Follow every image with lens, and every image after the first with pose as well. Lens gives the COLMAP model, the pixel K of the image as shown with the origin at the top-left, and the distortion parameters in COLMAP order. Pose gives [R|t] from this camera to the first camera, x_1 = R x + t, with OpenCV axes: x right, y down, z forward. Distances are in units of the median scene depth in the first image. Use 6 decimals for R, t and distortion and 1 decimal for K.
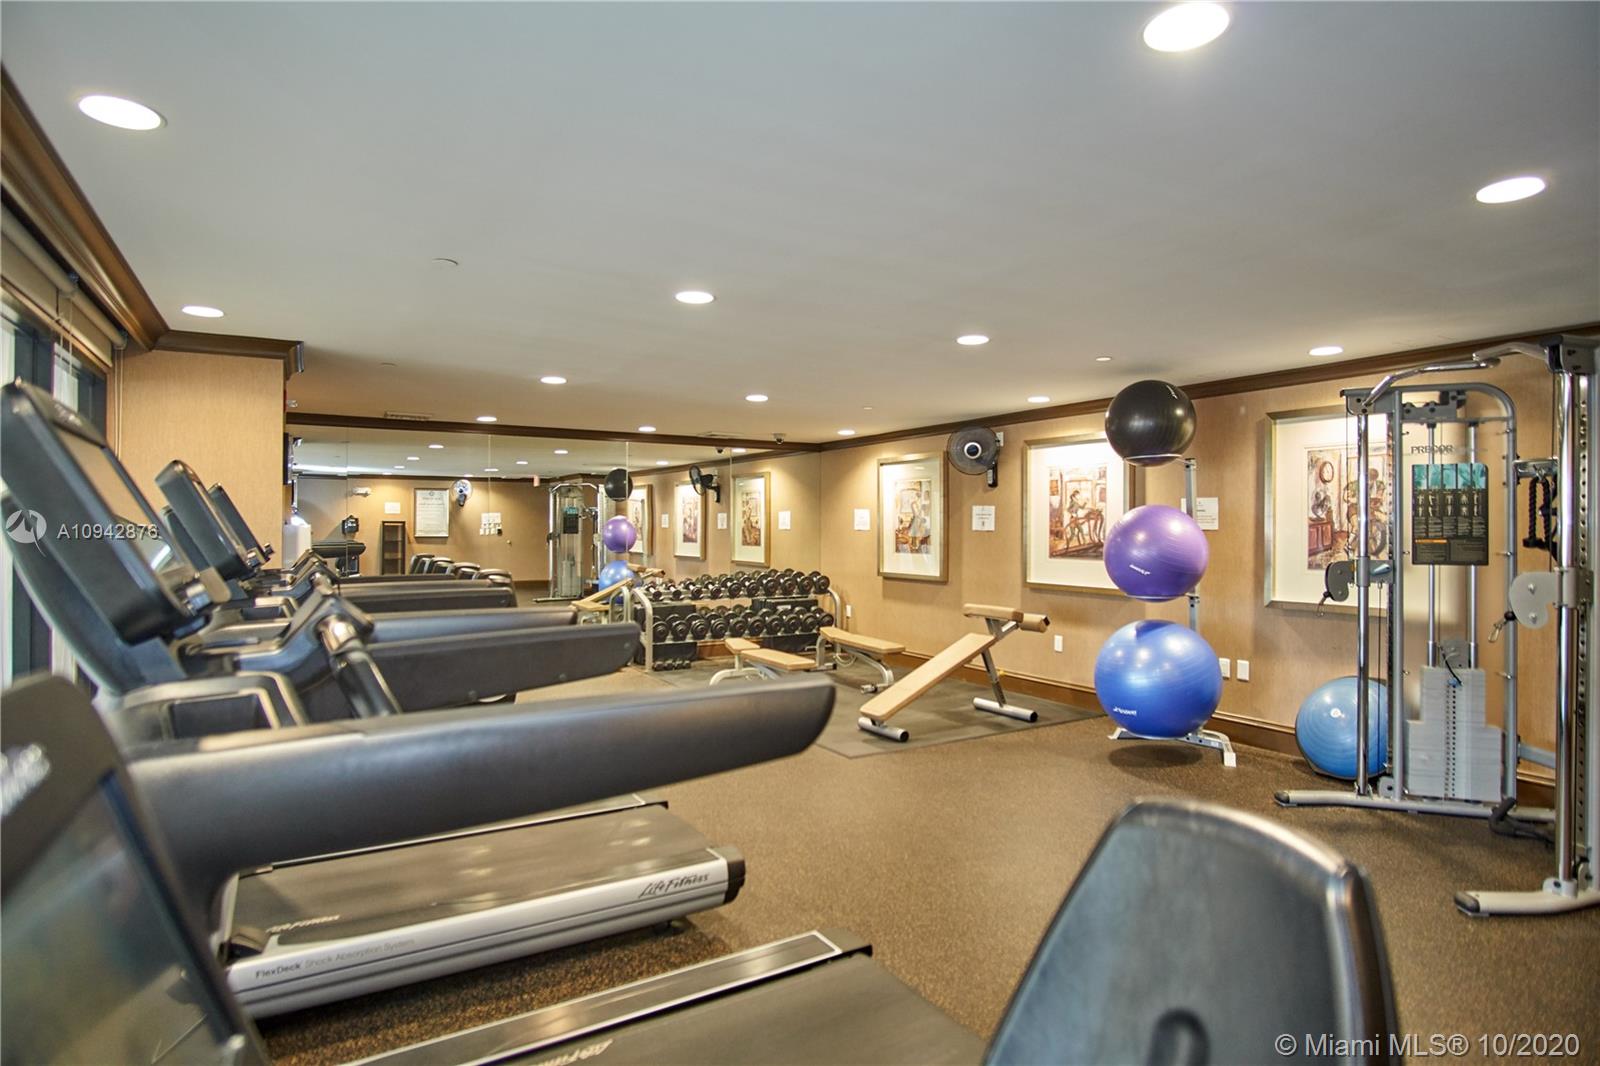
lens RADIAL K [[851.8, 0, 800.0], [0, 851.8, 533.0], [0, 0, 1]] dist [-0.000515, -0.000006]
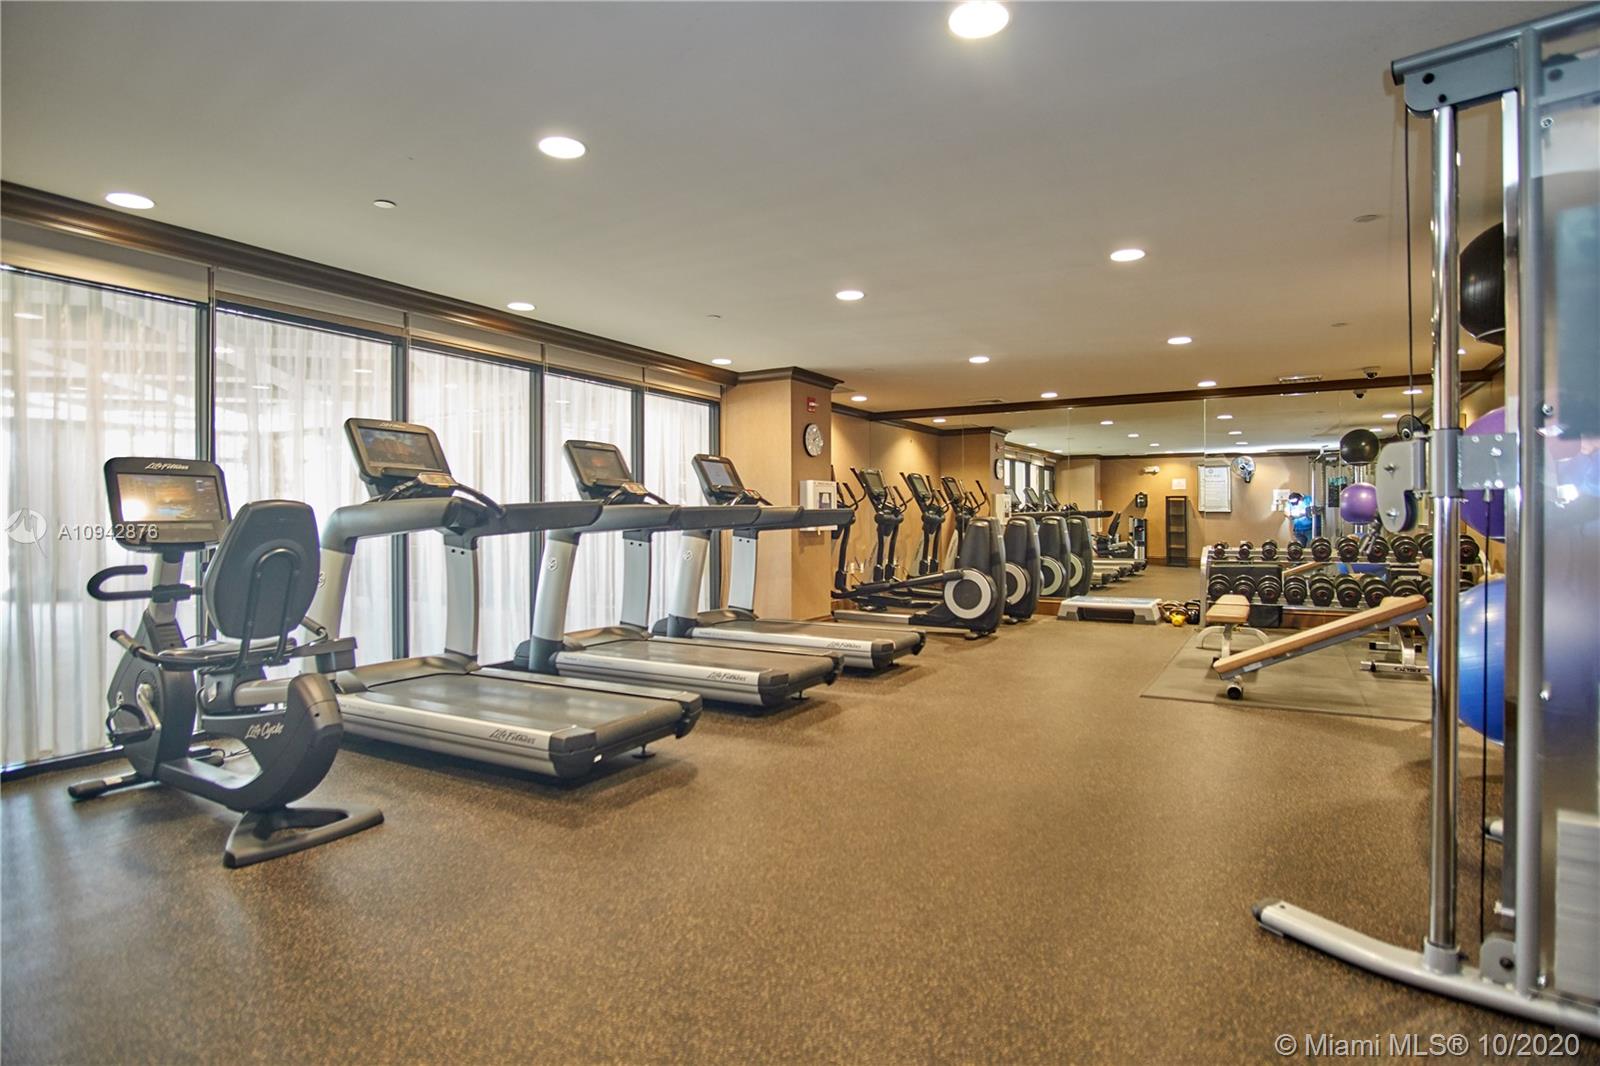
lens RADIAL K [[851.8, 0, 800.0], [0, 851.8, 533.0], [0, 0, 1]] dist [-0.000515, -0.000006]
pose [[0.460288, 0.013128, -0.887672, 0.397615], [0.005898, 0.999823, 0.017845, 0.016245], [0.887750, -0.013450, 0.460130, 0.174988]]
